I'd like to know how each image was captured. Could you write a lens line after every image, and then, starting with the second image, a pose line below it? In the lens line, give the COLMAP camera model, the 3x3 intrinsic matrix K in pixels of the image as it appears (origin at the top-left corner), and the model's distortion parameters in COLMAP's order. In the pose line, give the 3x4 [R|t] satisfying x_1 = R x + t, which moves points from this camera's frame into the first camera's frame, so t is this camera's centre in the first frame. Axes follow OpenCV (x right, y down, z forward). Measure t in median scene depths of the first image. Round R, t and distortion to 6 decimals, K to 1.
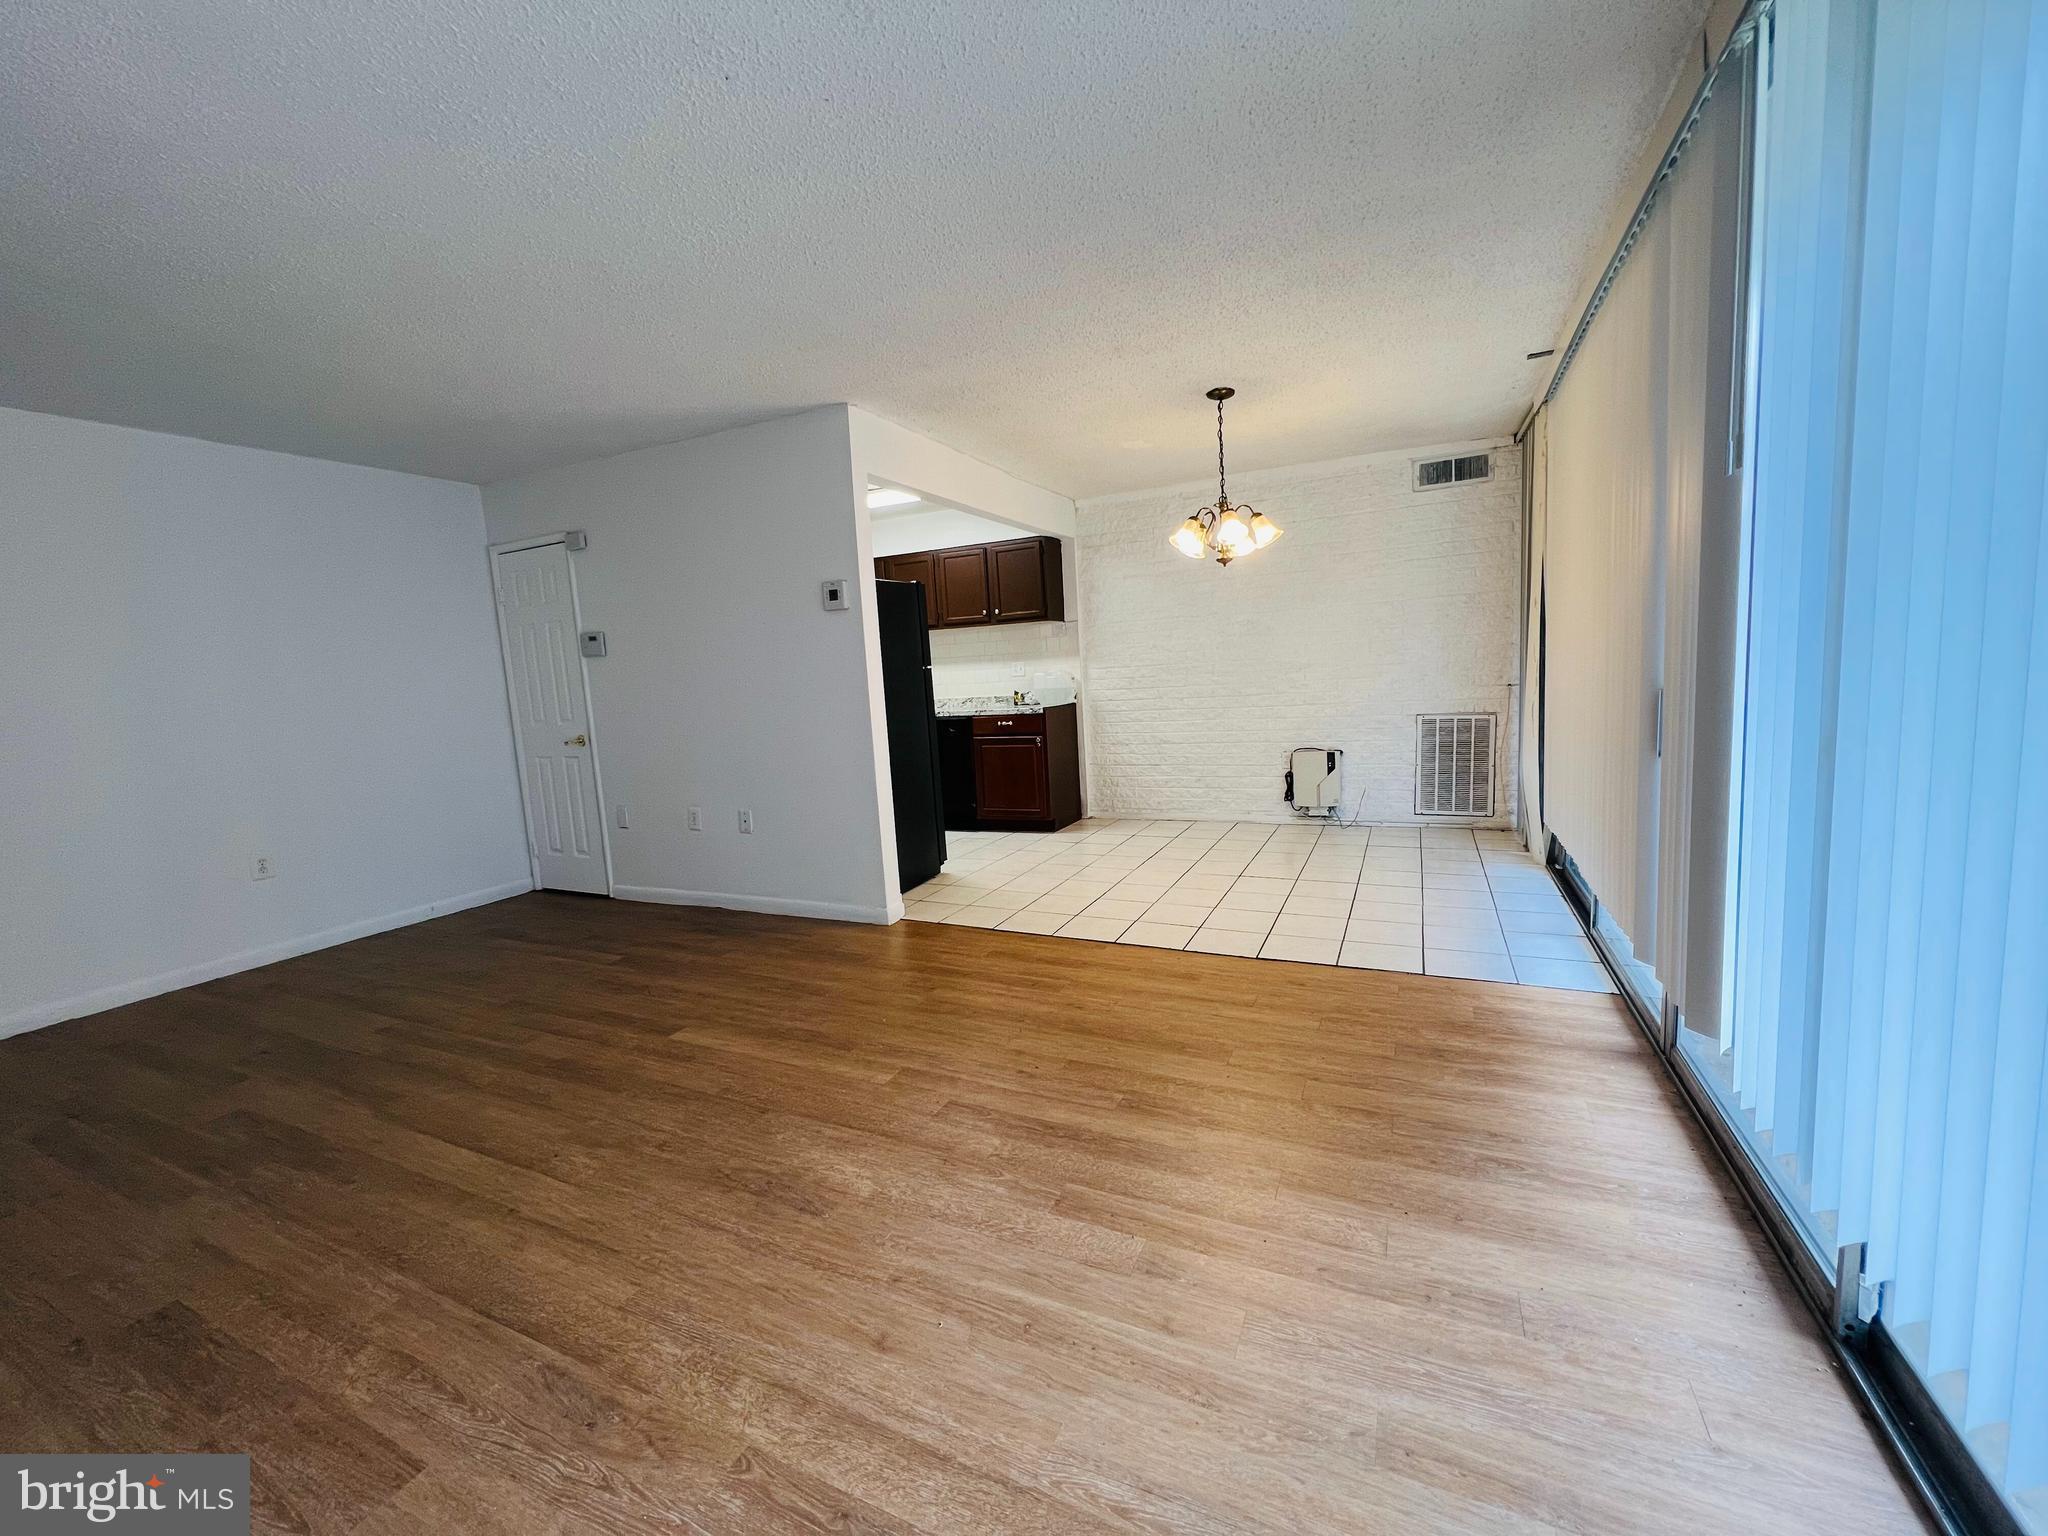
lens RADIAL K [[818.7, 0, 1021.2], [0, 818.7, 764.1], [0, 0, 1]] dist [-0.001034, 0.000297]
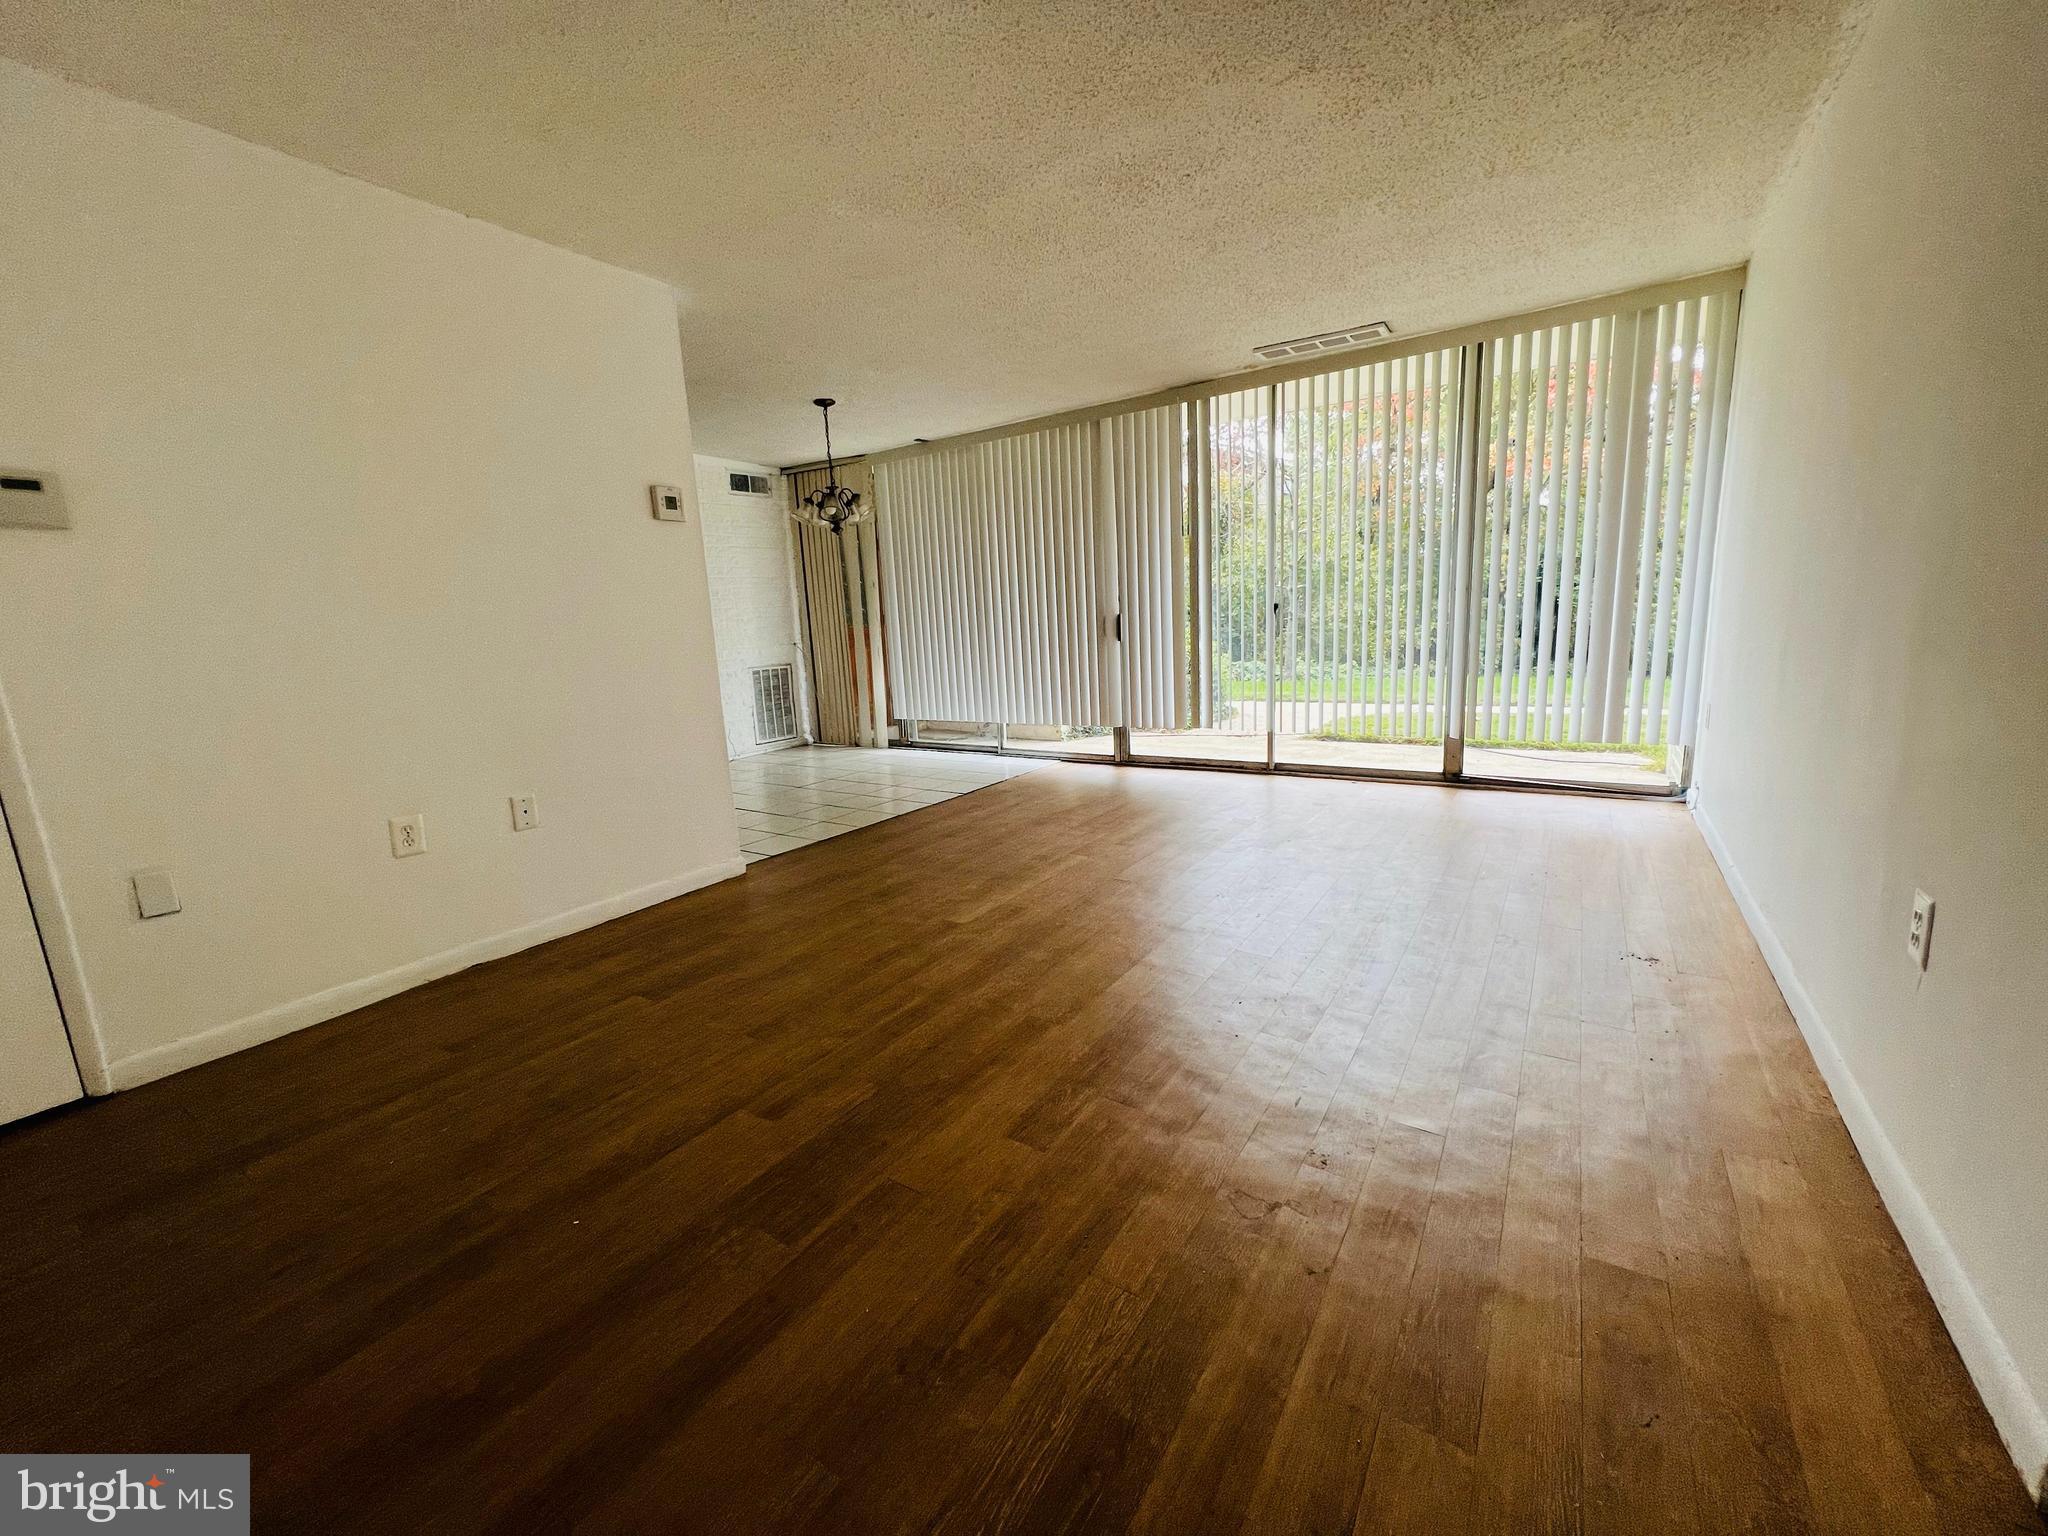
lens RADIAL K [[817.5, 0, 1023.8], [0, 817.5, 763.2], [0, 0, 1]] dist [-0.001951, -0.000320]
pose [[0.142958, -0.129490, 0.981221, -1.084370], [0.157381, 0.981764, 0.106632, 0.027534], [-0.977136, 0.139182, 0.160730, 0.562289]]
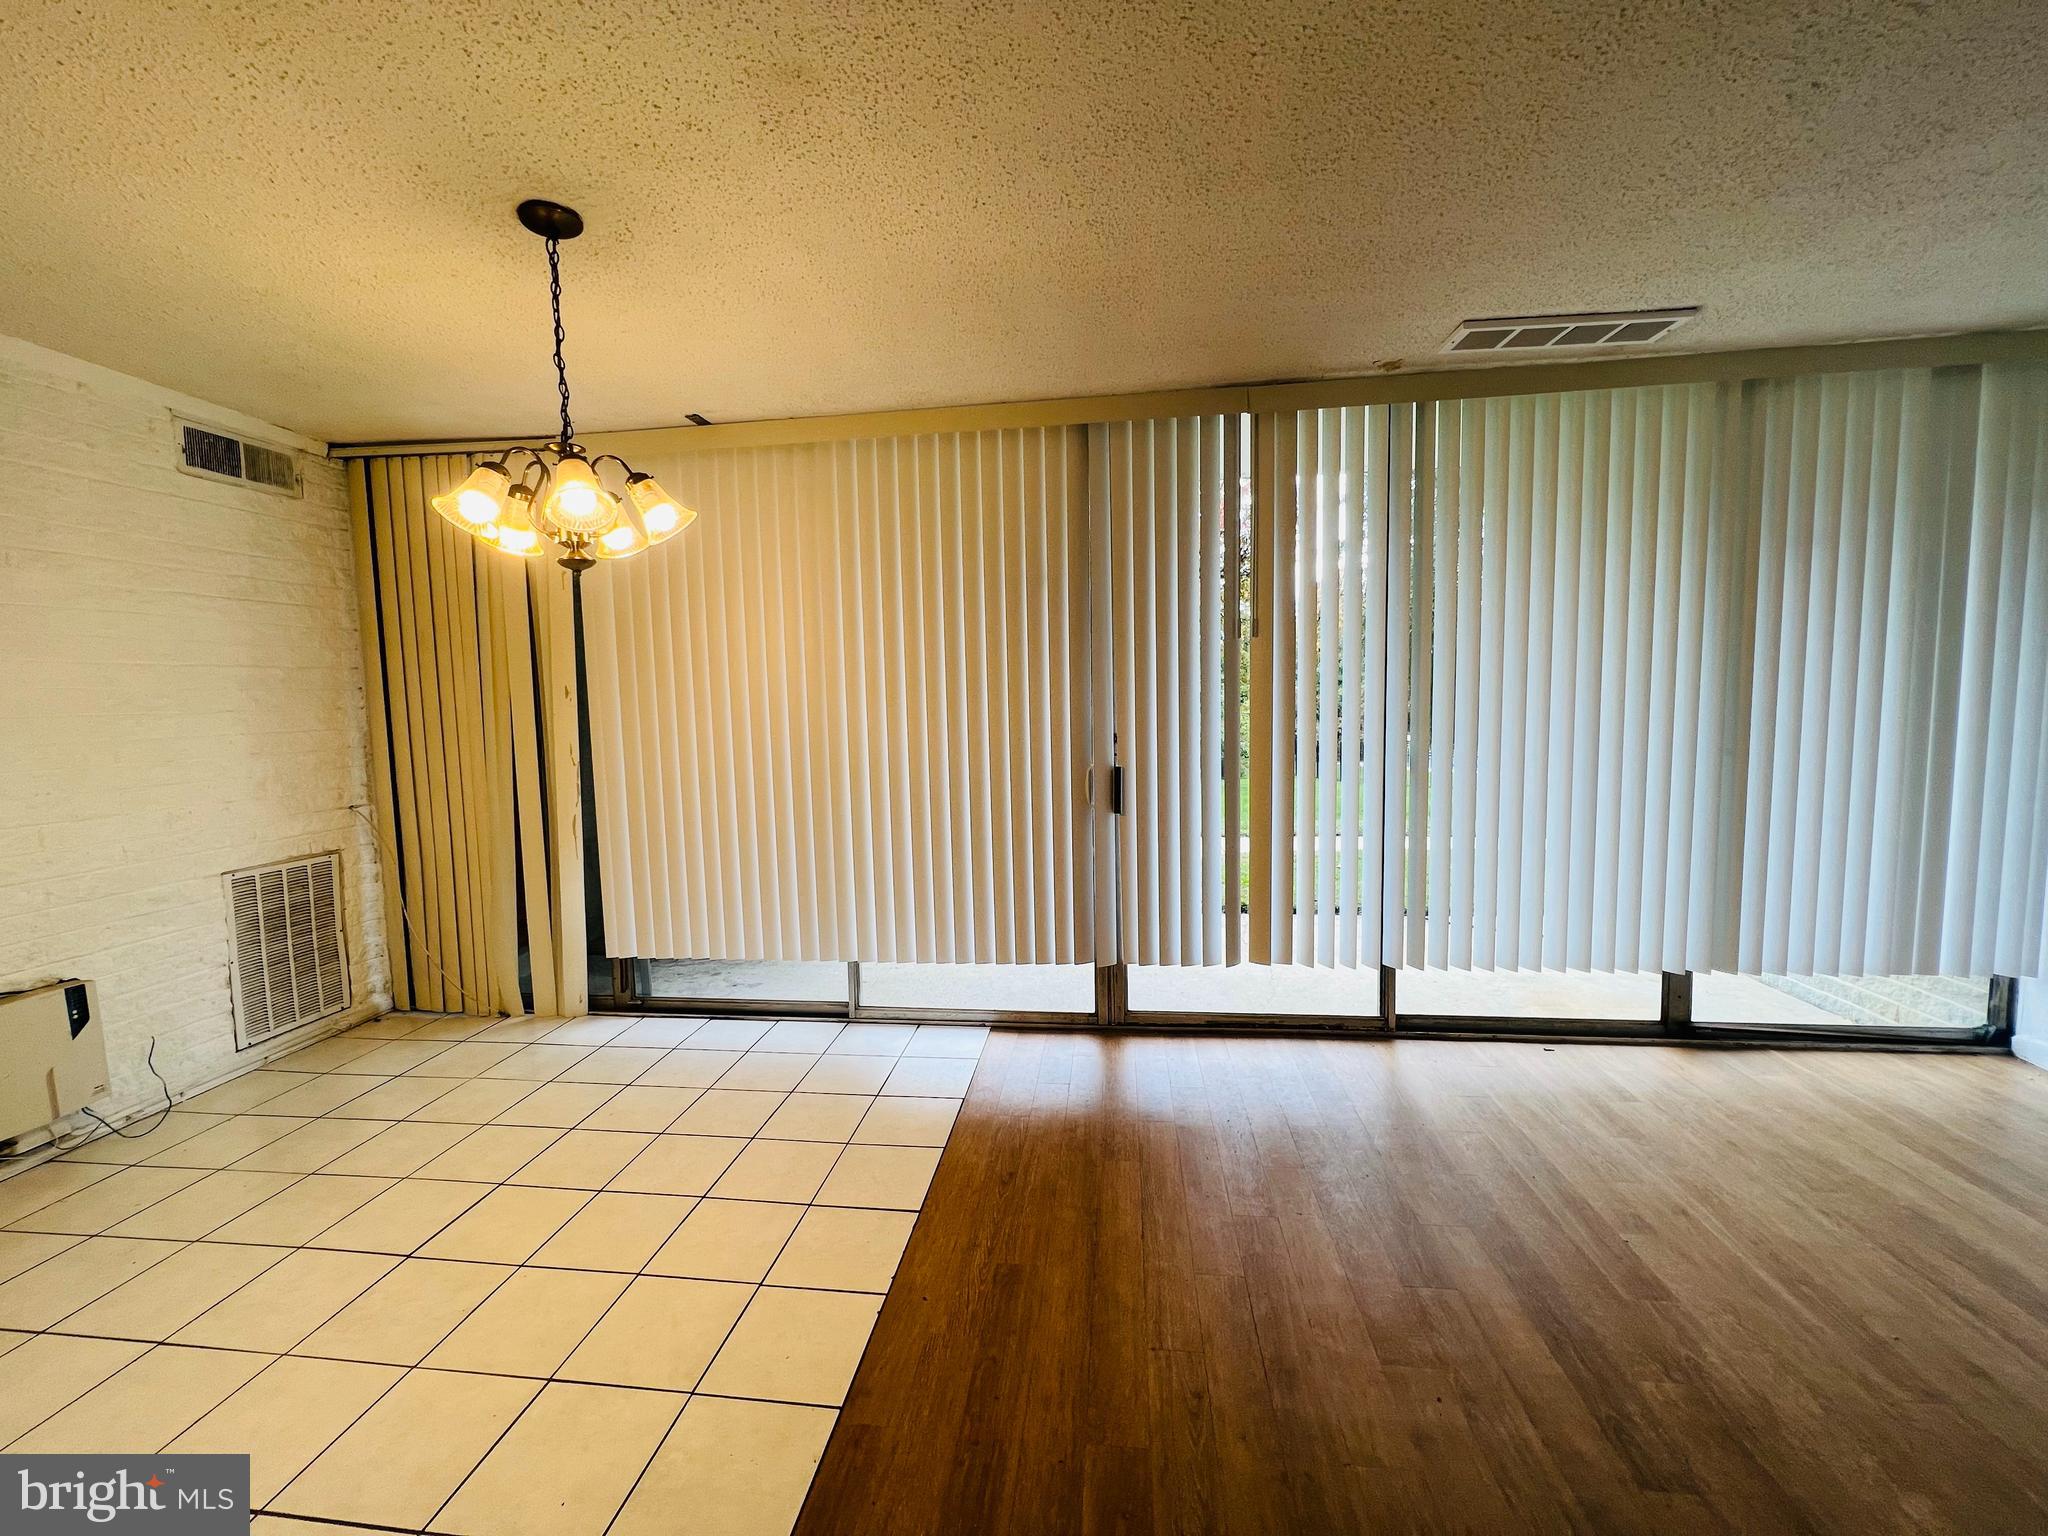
lens RADIAL K [[818.7, 0, 1021.2], [0, 818.7, 764.1], [0, 0, 1]] dist [-0.001034, 0.000297]
pose [[-0.319311, -0.012718, 0.947565, -0.308838], [0.151443, 0.986374, 0.064272, -0.126499], [-0.935471, 0.164025, -0.313034, 0.952979]]
